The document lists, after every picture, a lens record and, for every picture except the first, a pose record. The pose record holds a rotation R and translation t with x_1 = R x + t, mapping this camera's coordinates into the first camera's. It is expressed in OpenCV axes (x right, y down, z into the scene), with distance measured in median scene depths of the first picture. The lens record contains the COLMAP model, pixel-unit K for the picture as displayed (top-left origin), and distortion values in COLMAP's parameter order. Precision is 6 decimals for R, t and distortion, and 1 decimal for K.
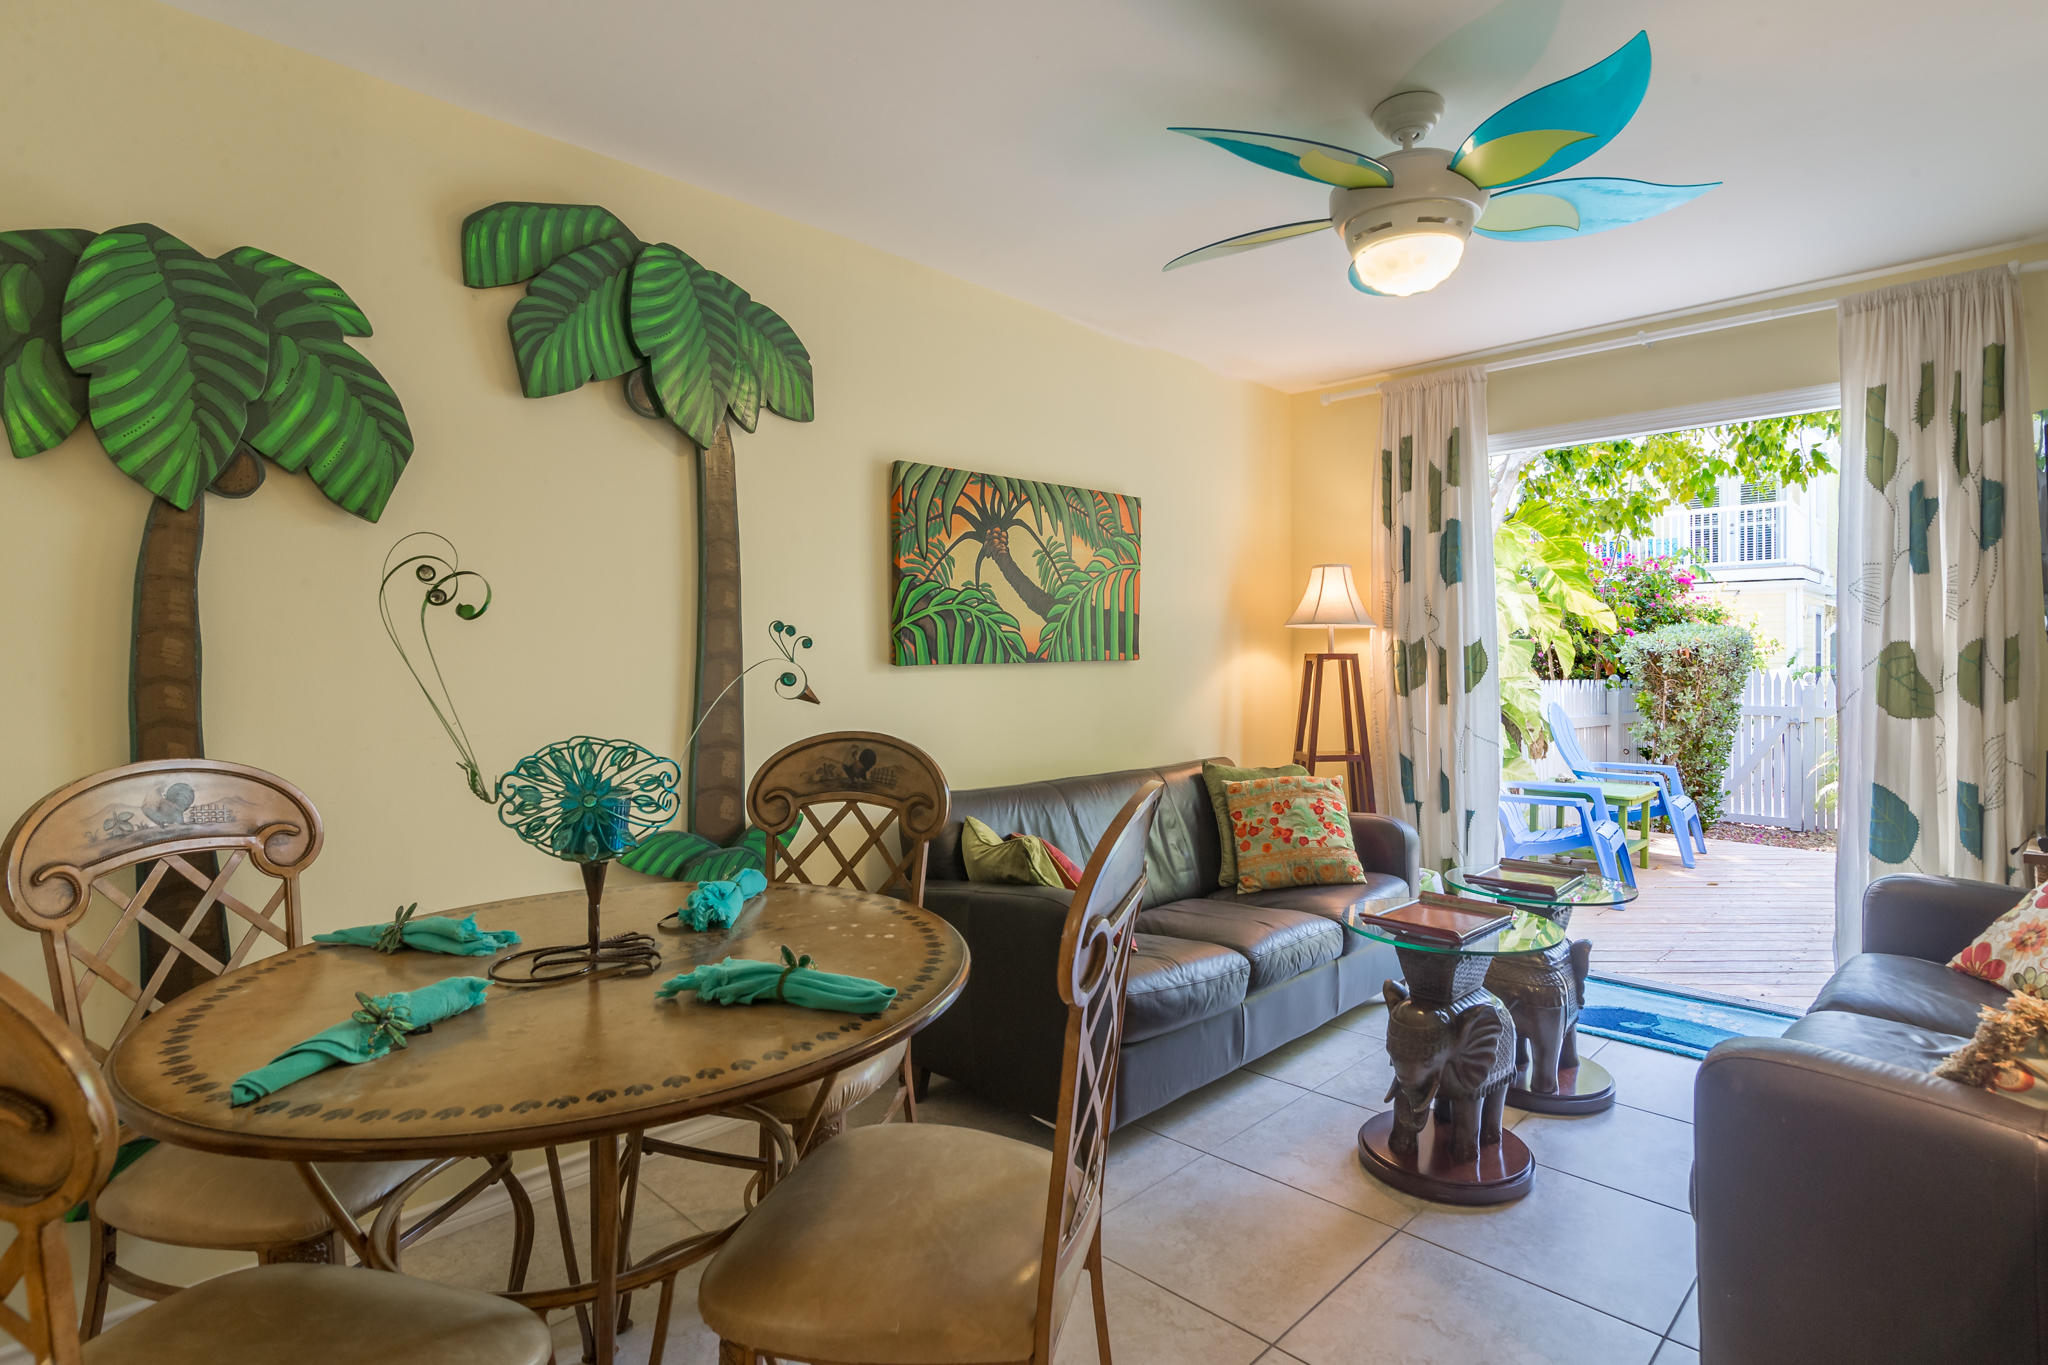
lens RADIAL K [[1017.6, 0, 1084.3], [0, 1017.6, 661.6], [0, 0, 1]] dist [0.000641, -0.000421]
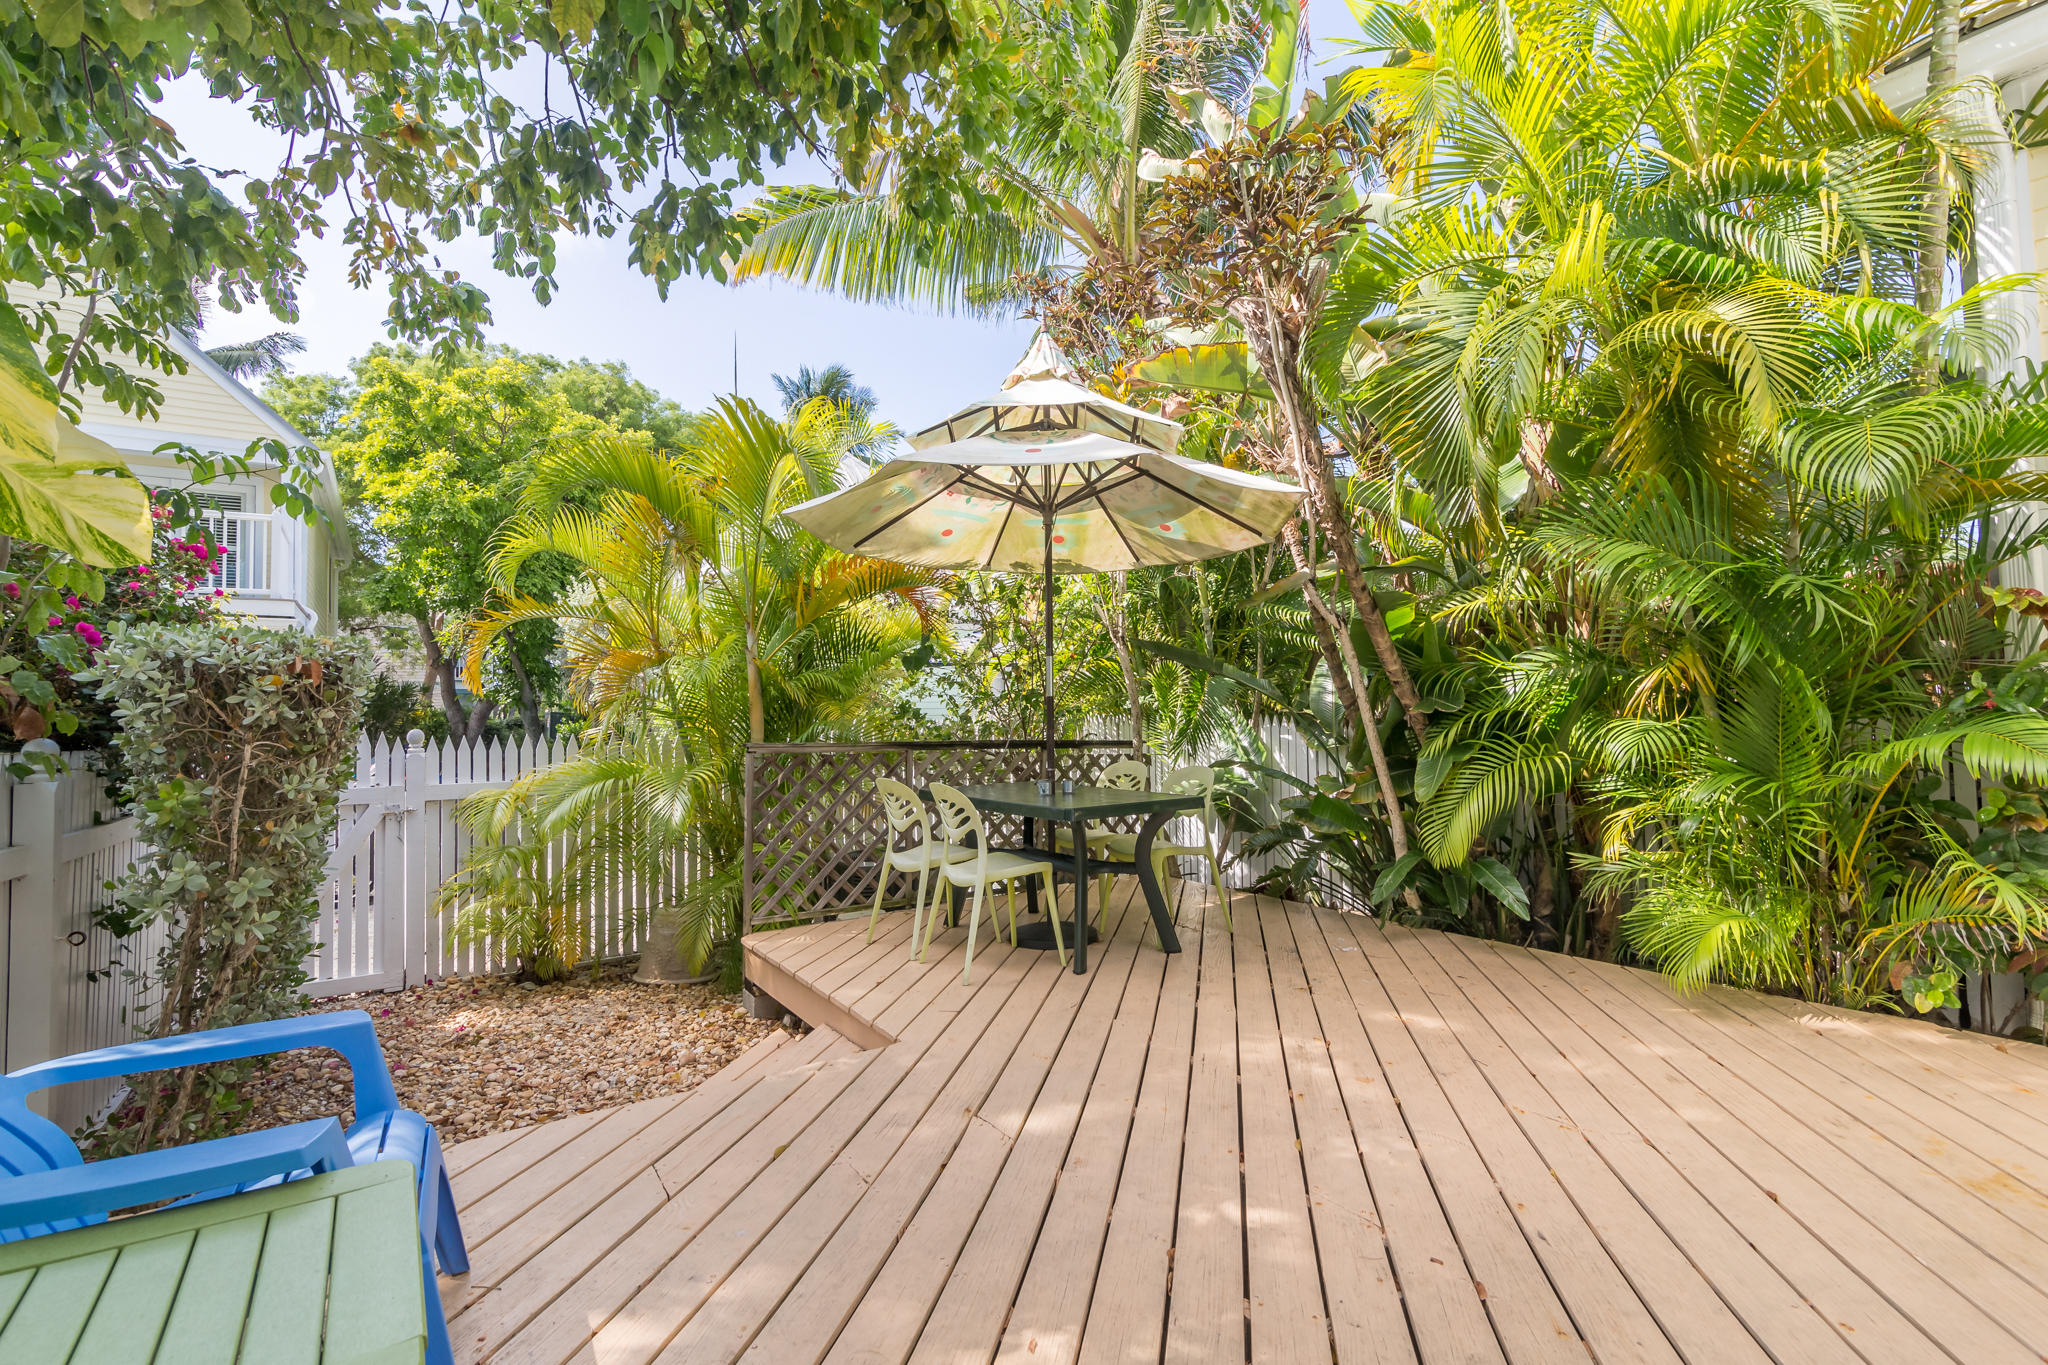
lens RADIAL K [[915.8, 0, 1024.0], [0, 915.8, 682.5], [0, 0, 1]] dist [-0.000615, -0.000314]
pose [[0.219112, 0.032583, 0.975155, 0.643583], [0.026681, 0.998868, -0.039371, 0.035332], [-0.975335, 0.034644, 0.217995, 1.367159]]
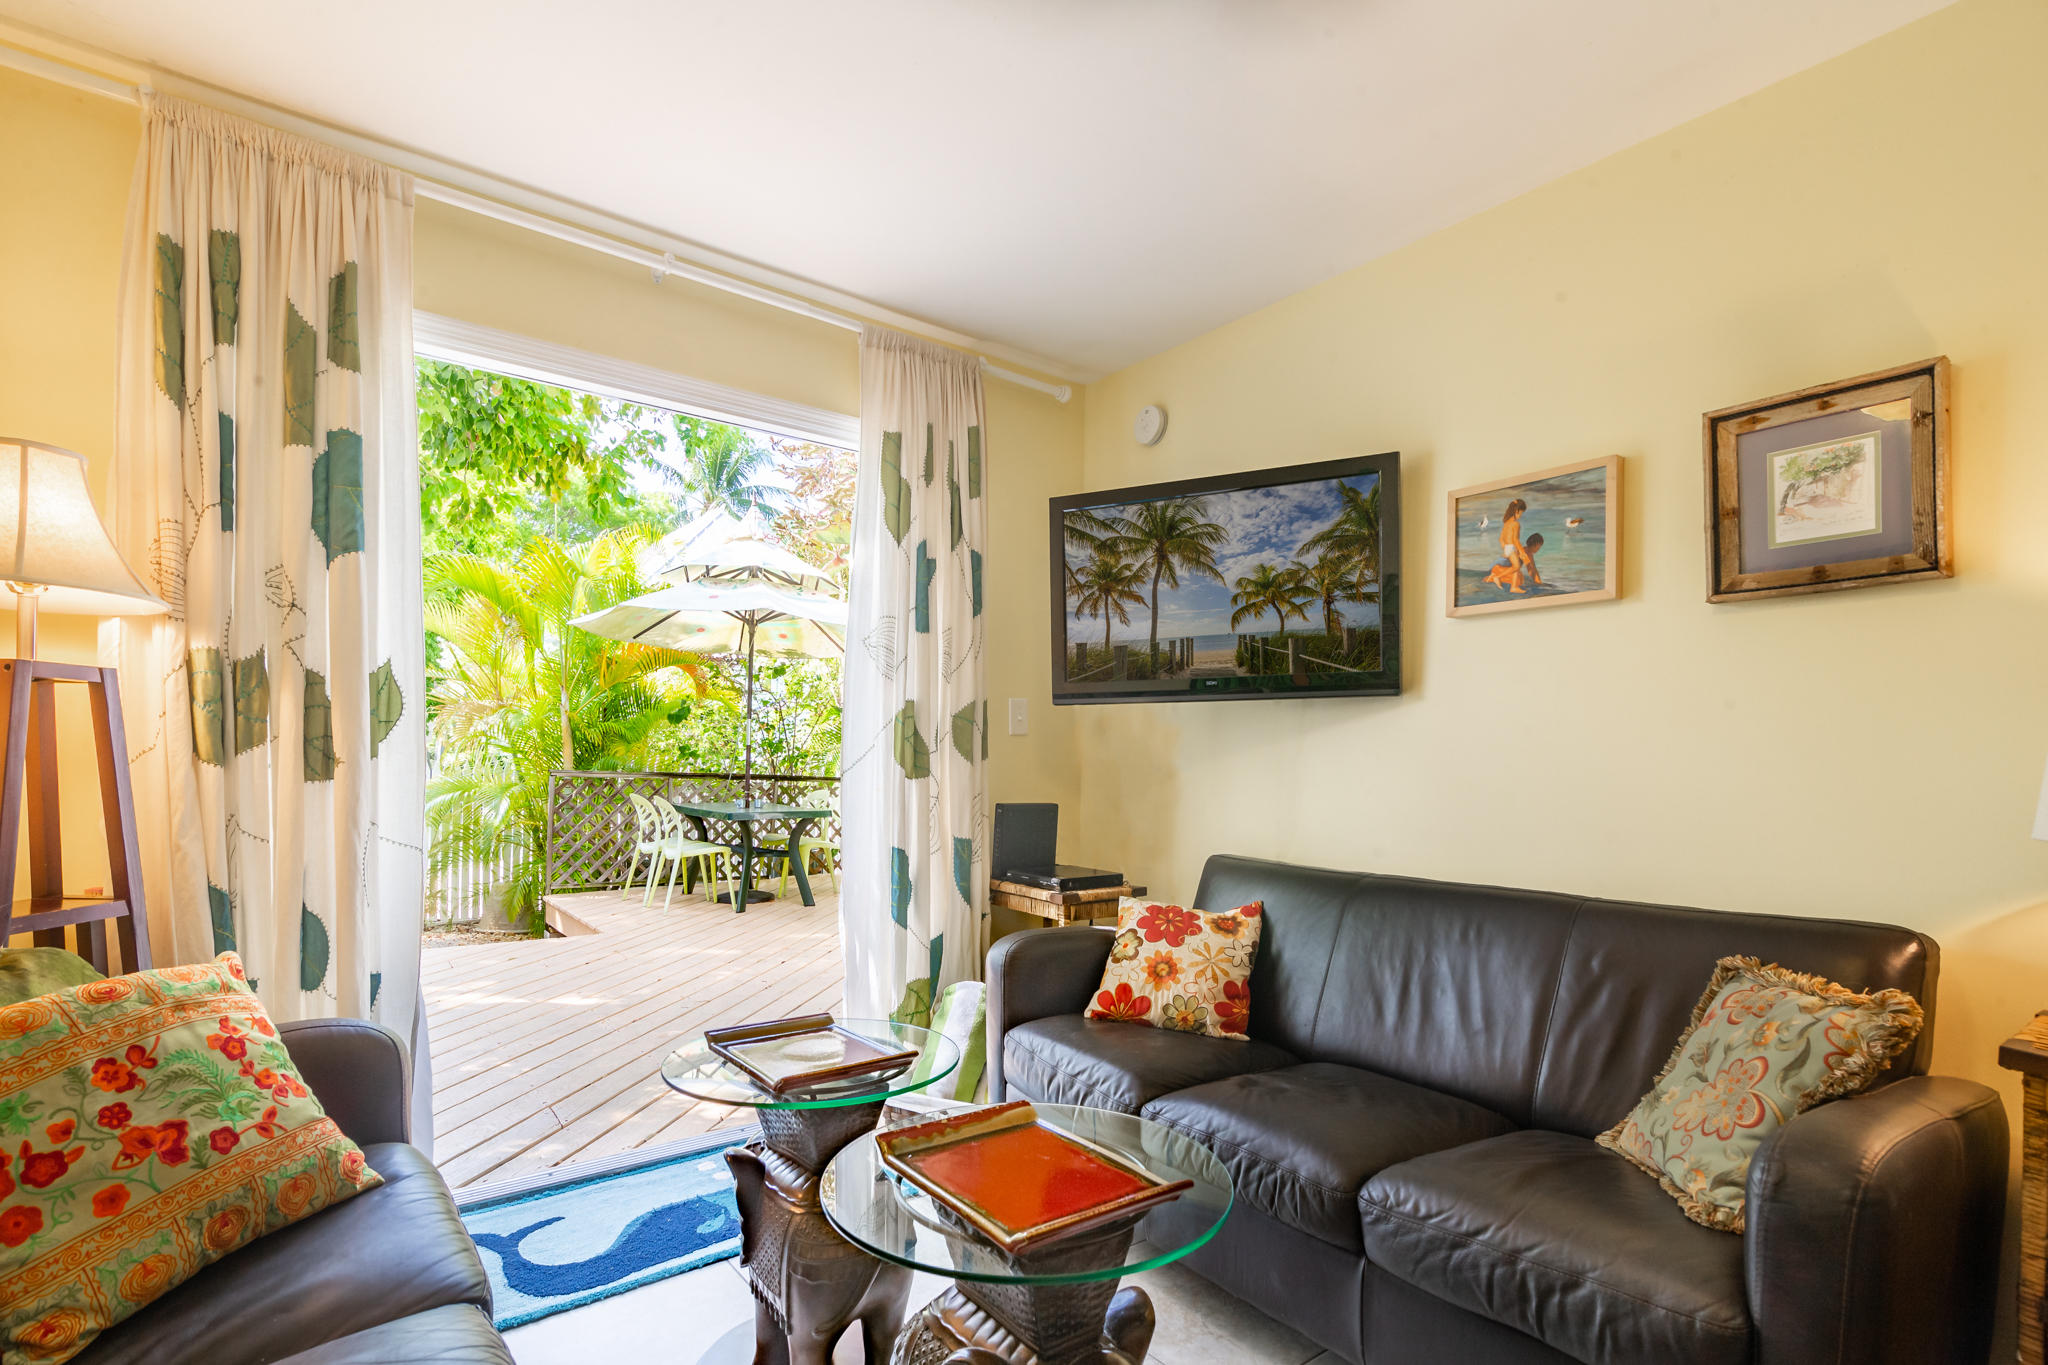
lens RADIAL K [[986.0, 0, 1031.8], [0, 986.0, 753.6], [0, 0, 1]] dist [-0.000354, 0.000215]
pose [[0.169305, 0.010114, 0.985512, -0.095731], [-0.009781, 0.999915, -0.008582, 0.033923], [-0.985515, -0.008186, 0.169390, 0.651672]]
